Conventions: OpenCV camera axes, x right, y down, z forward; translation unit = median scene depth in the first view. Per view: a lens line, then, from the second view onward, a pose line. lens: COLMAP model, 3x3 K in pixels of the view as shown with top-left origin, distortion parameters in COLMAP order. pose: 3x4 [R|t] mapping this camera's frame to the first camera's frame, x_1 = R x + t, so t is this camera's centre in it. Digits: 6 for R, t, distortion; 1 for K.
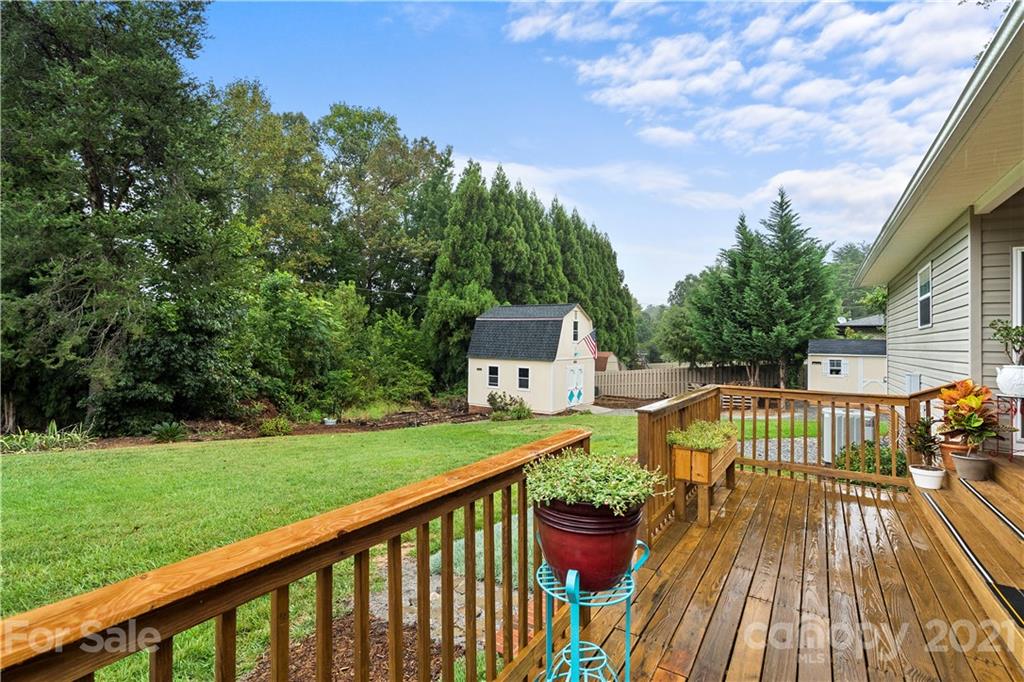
lens RADIAL K [[479.7, 0, 504.9], [0, 479.7, 318.2], [0, 0, 1]] dist [-0.000989, 0.000444]
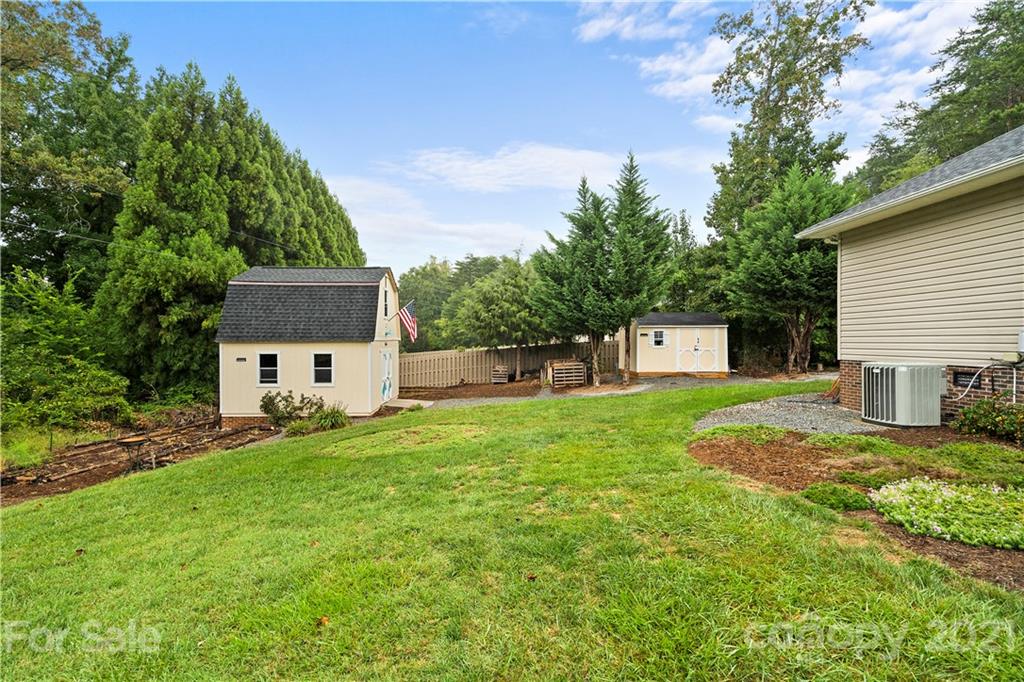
lens RADIAL K [[466.2, 0, 507.9], [0, 466.2, 338.7], [0, 0, 1]] dist [-0.001785, 0.000072]
pose [[0.811807, -0.019126, 0.583612, -0.110609], [-0.010348, 0.998835, 0.047128, 0.039508], [-0.583834, -0.044298, 0.810664, 0.249502]]
